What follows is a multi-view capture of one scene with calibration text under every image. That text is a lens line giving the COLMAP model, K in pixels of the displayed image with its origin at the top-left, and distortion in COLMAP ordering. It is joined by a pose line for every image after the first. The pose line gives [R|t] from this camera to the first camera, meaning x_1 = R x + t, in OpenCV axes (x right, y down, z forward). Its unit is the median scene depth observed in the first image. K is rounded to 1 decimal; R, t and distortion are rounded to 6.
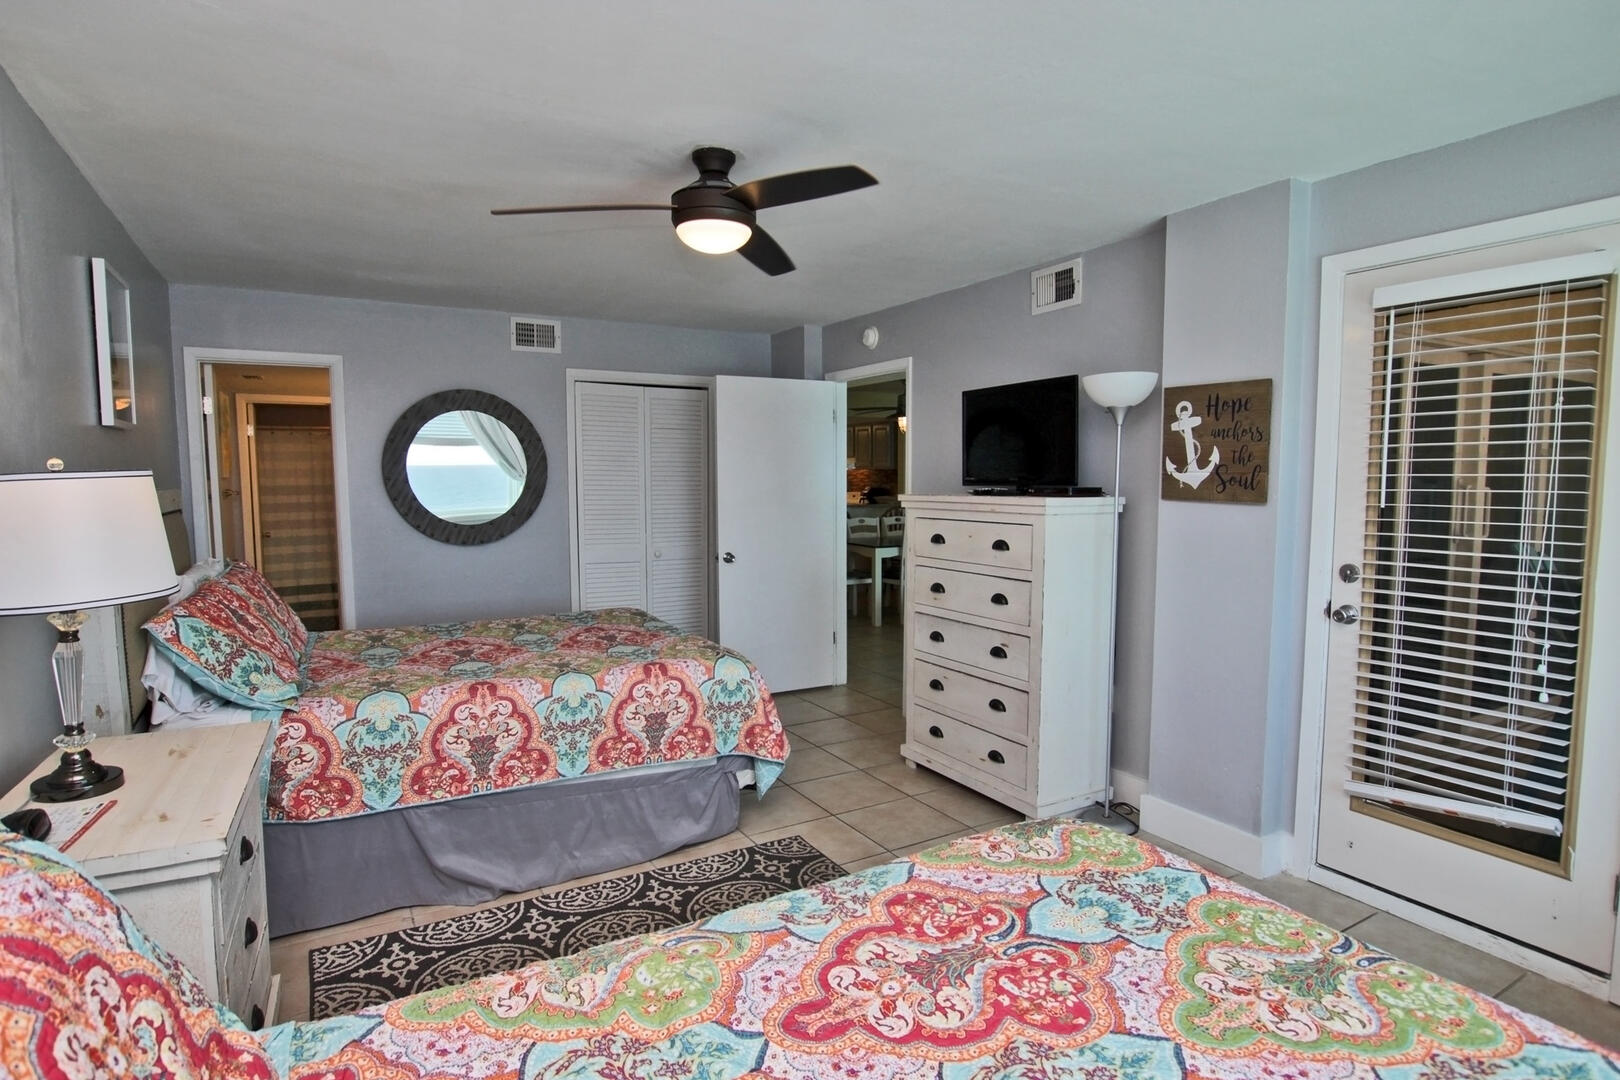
lens RADIAL K [[848.5, 0, 812.1], [0, 848.5, 542.7], [0, 0, 1]] dist [0.011359, -0.001435]
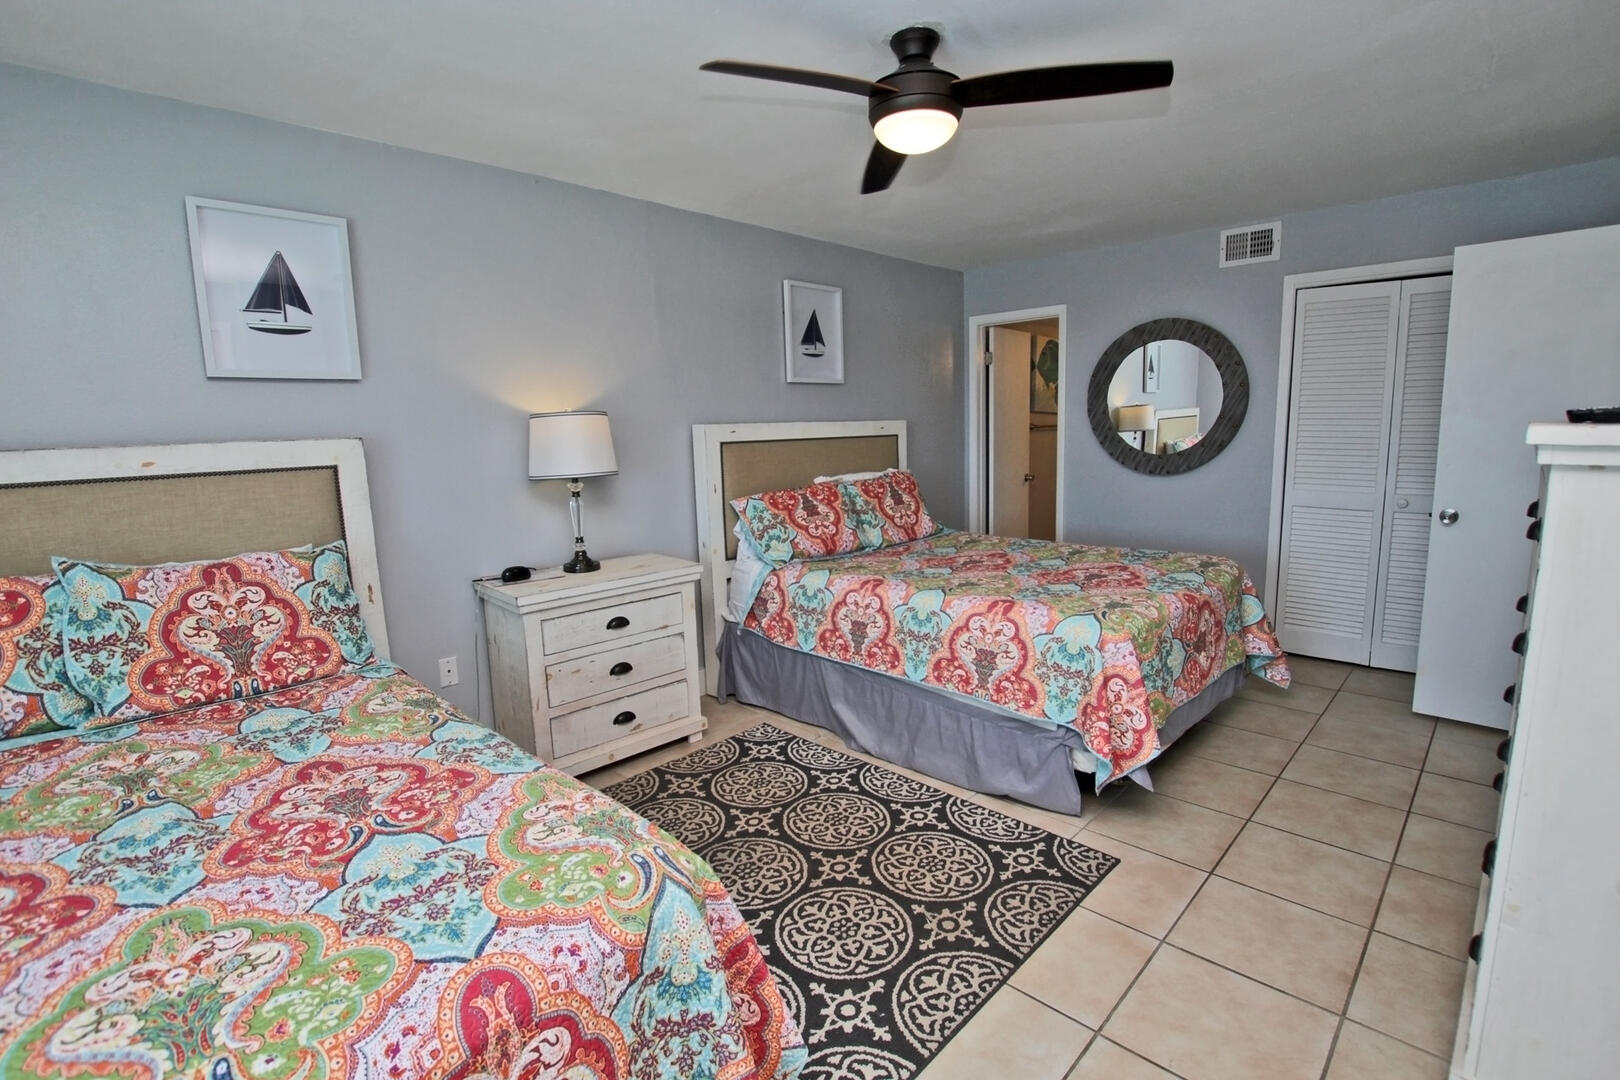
lens RADIAL K [[754.4, 0, 821.6], [0, 754.4, 550.3], [0, 0, 1]] dist [-0.032325, 0.000810]
pose [[0.261696, 0.141328, -0.954747, 0.624173], [-0.046895, 0.989914, 0.133680, -0.016701], [0.964010, 0.009789, 0.265684, 0.656967]]
